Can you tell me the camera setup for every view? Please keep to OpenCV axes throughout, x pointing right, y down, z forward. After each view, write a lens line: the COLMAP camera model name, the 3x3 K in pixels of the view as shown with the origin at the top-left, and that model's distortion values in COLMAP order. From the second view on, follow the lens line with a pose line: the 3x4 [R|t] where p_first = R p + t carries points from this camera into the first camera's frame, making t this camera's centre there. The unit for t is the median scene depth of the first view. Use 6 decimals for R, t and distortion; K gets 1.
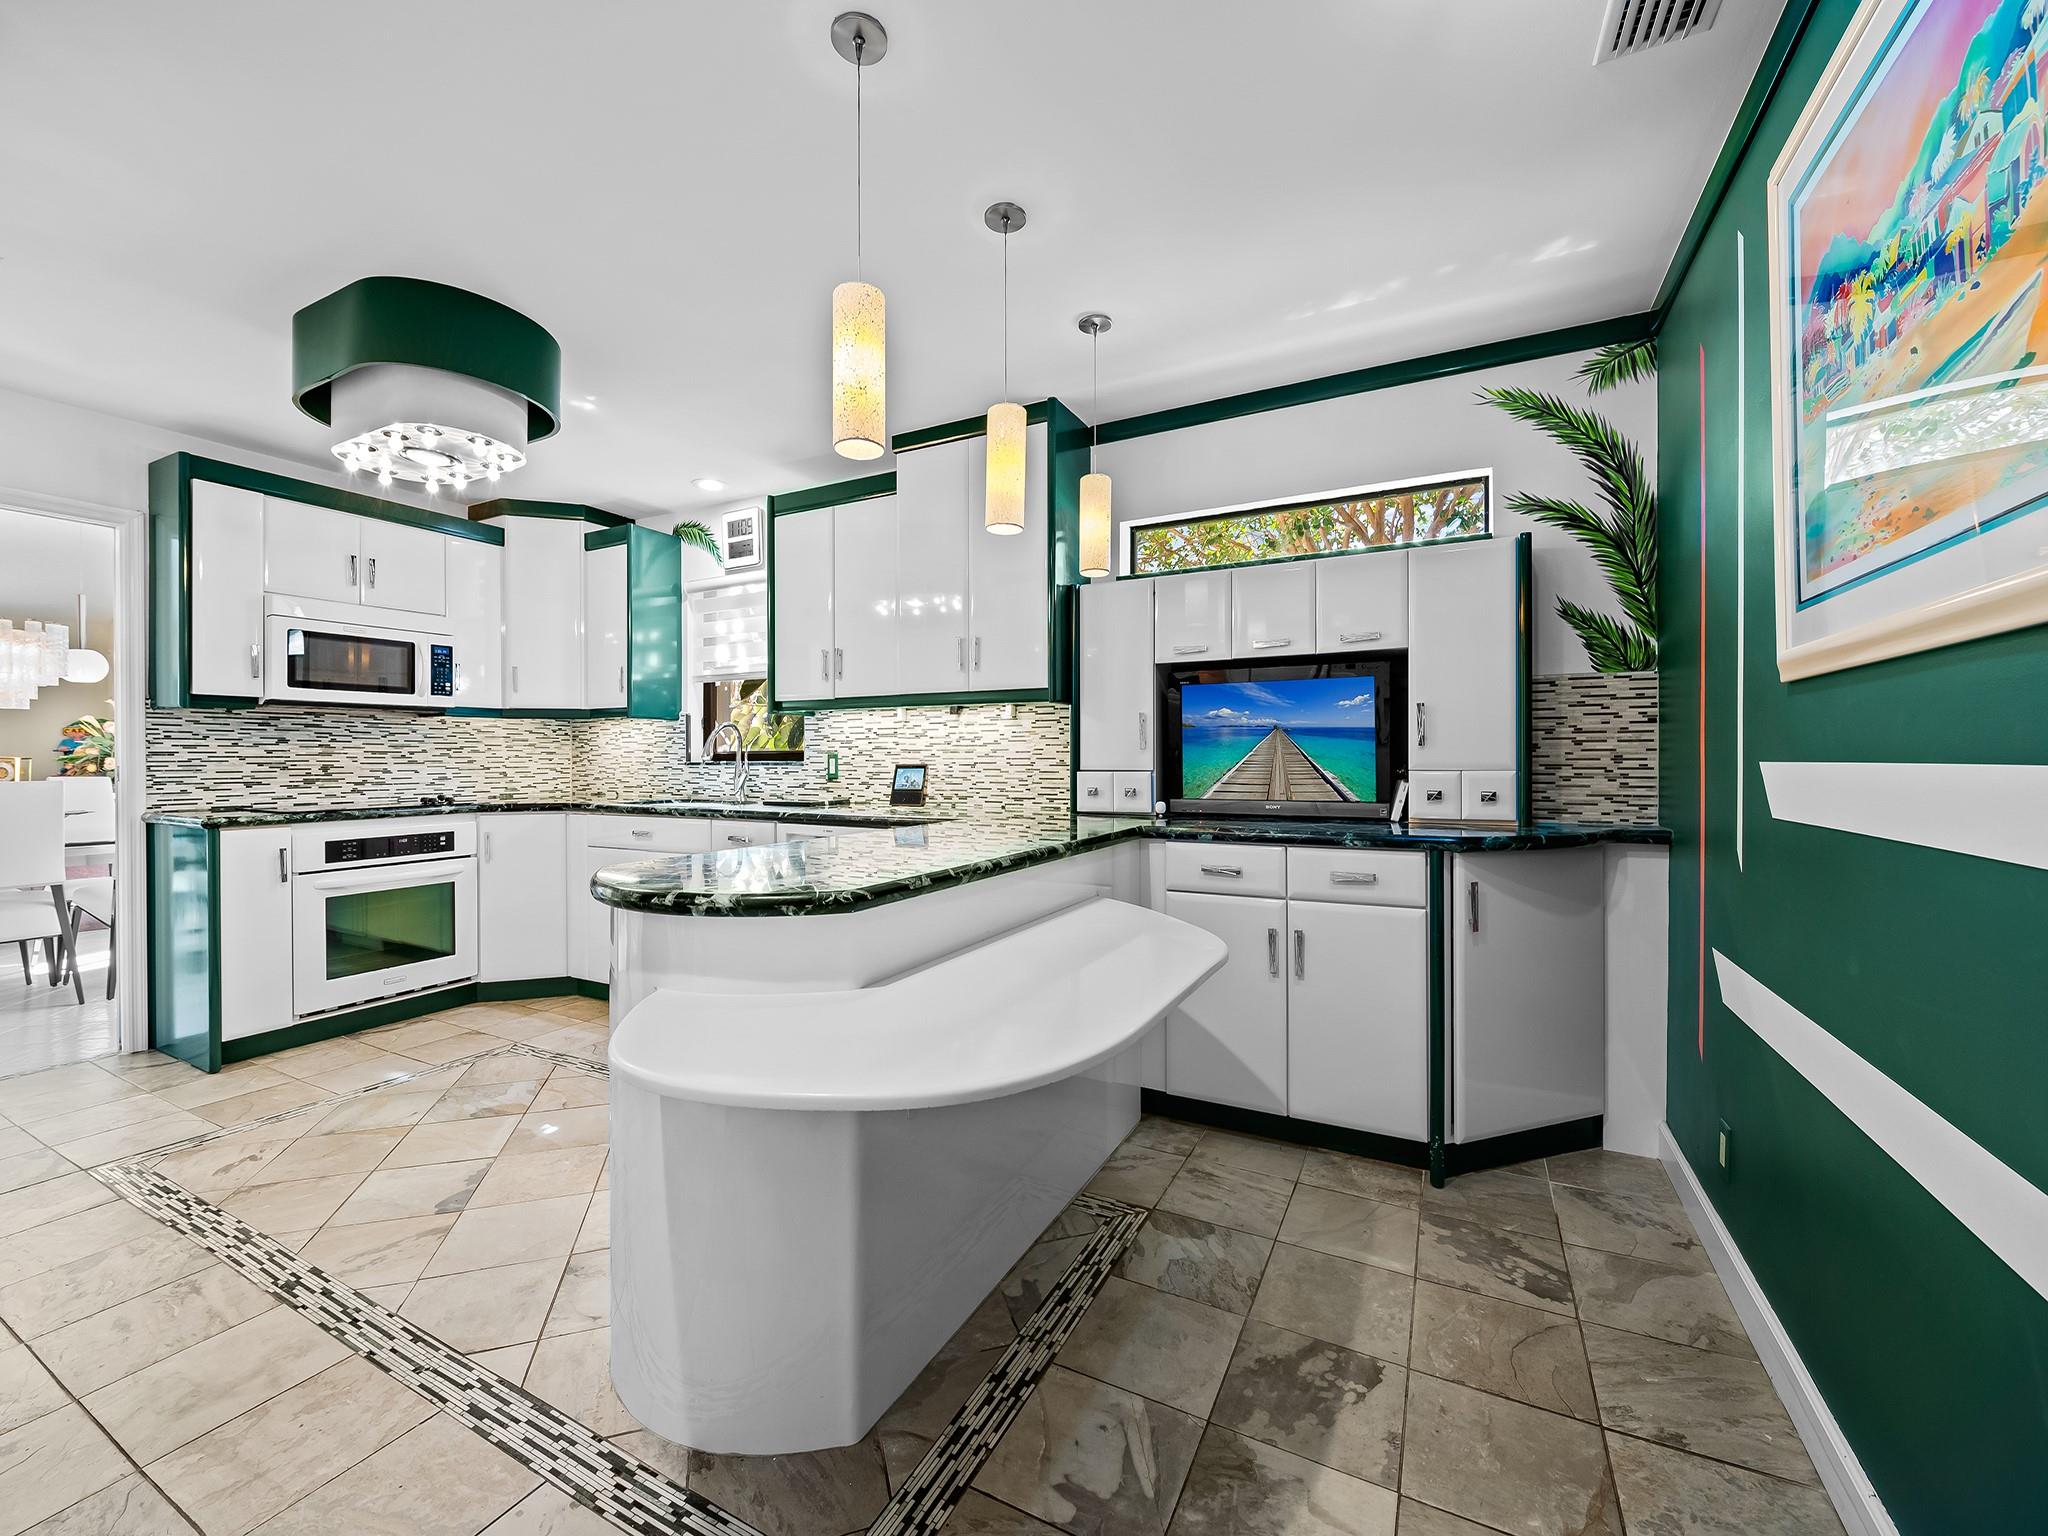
lens RADIAL K [[831.7, 0, 1029.2], [0, 831.7, 763.0], [0, 0, 1]] dist [-0.000677, -0.000211]
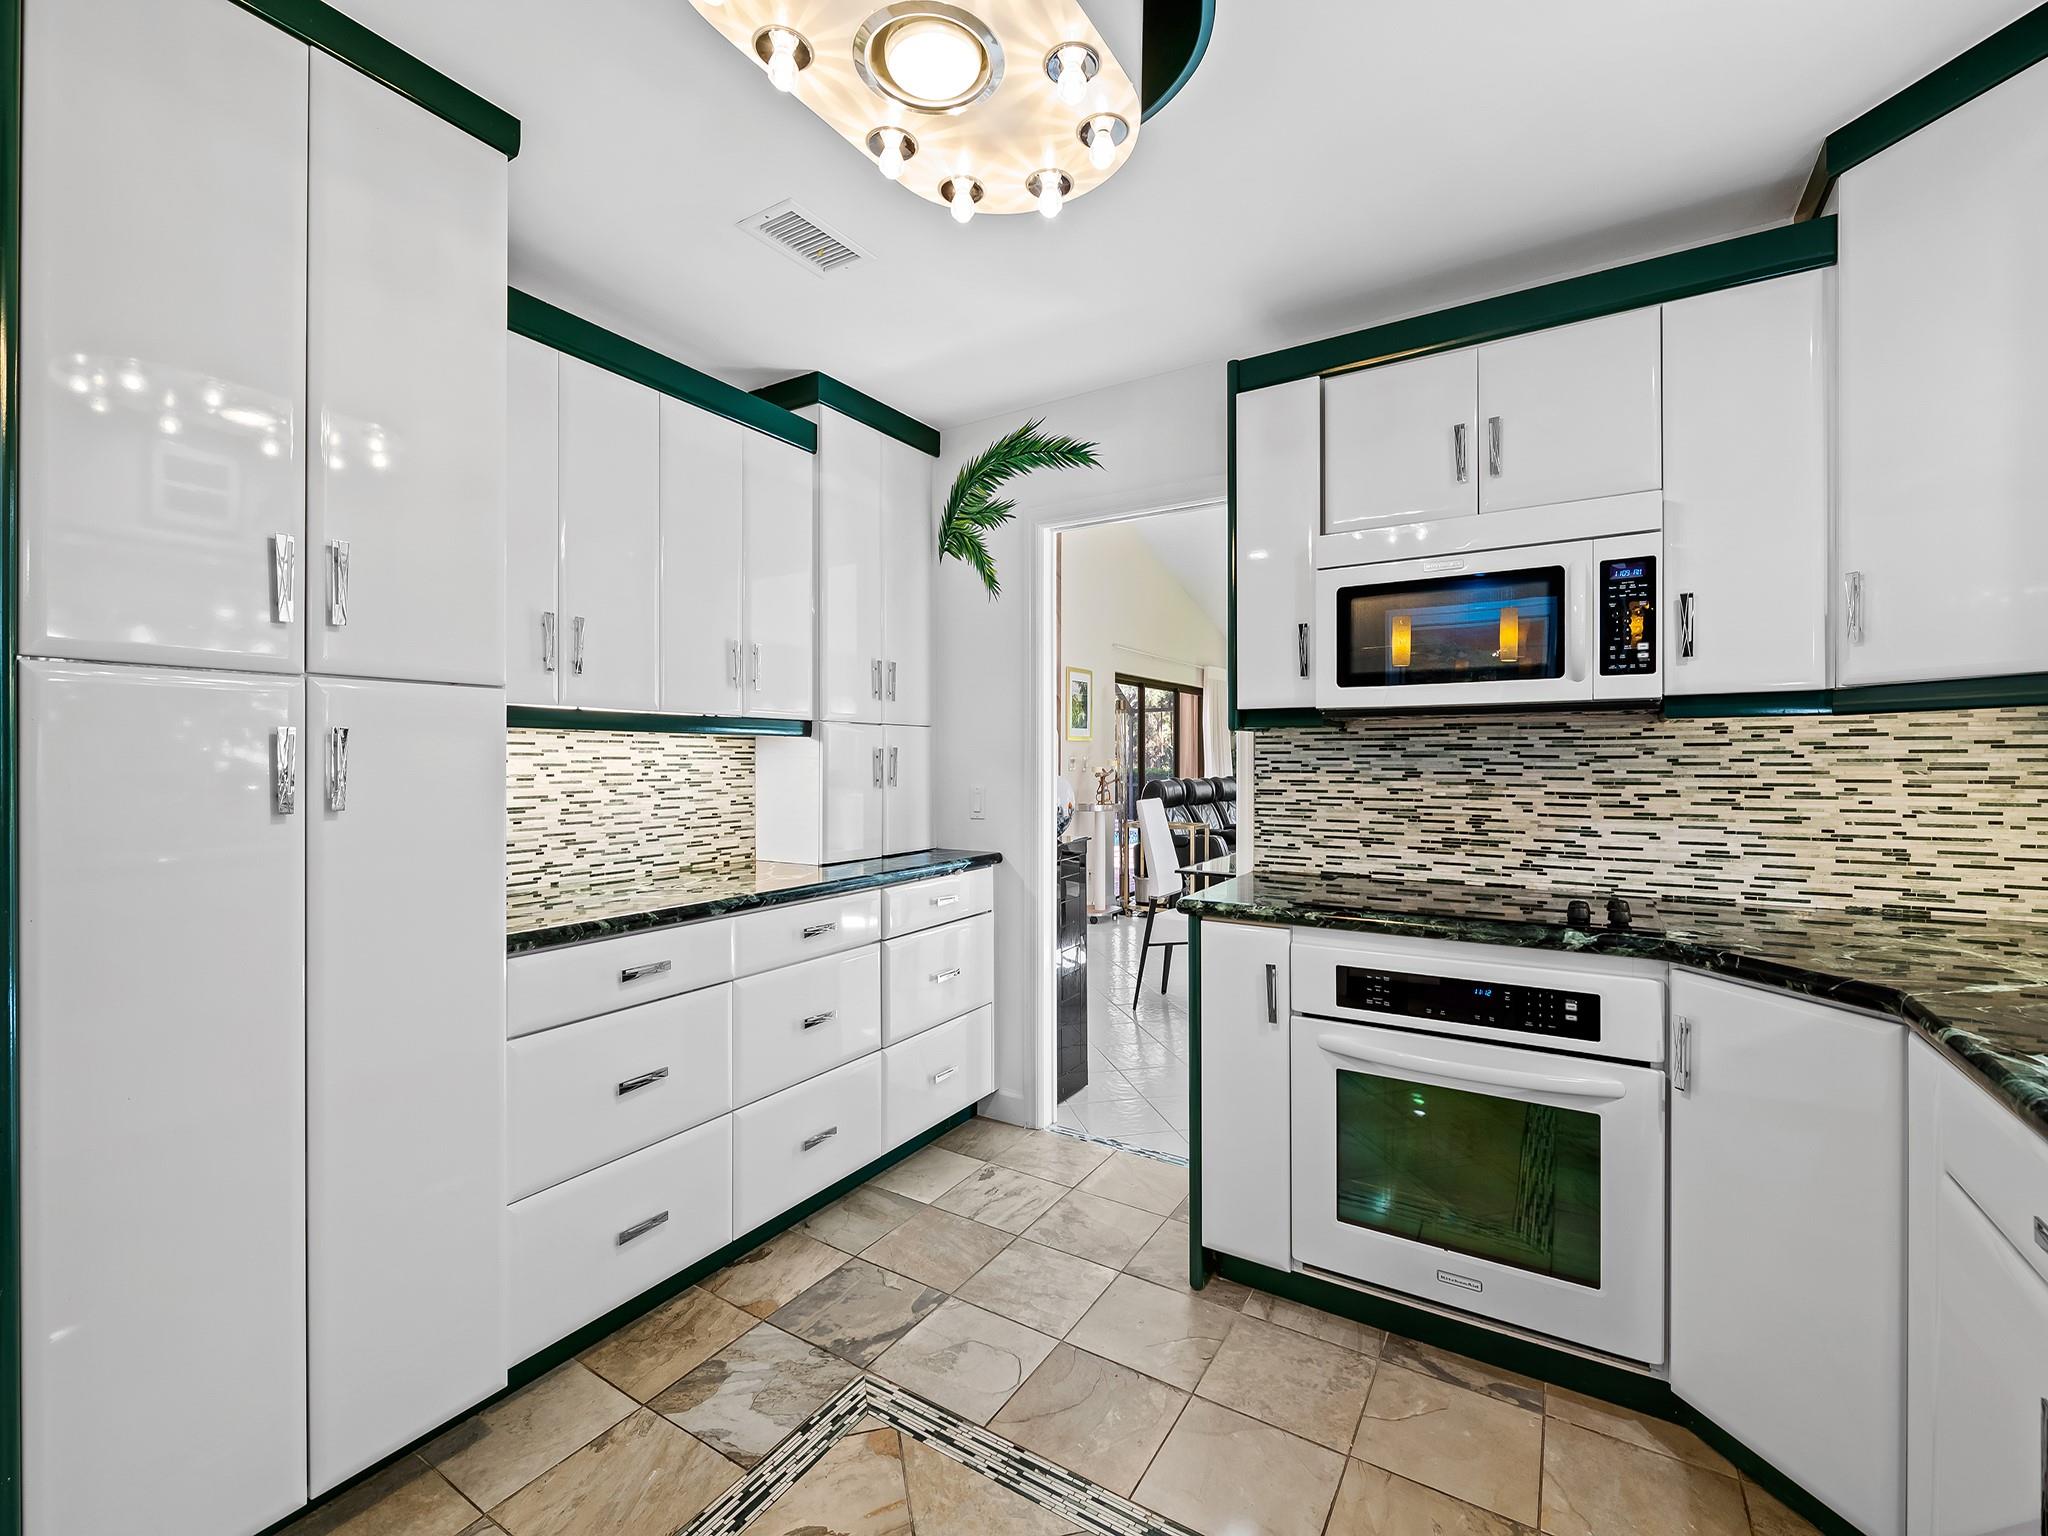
lens RADIAL K [[881.7, 0, 1019.8], [0, 881.7, 758.2], [0, 0, 1]] dist [-0.002495, -0.000350]
pose [[-0.076628, 0.002893, -0.997056, -0.235771], [-0.004694, 0.999984, 0.003262, -0.039234], [0.997049, 0.004930, -0.076613, 0.772609]]
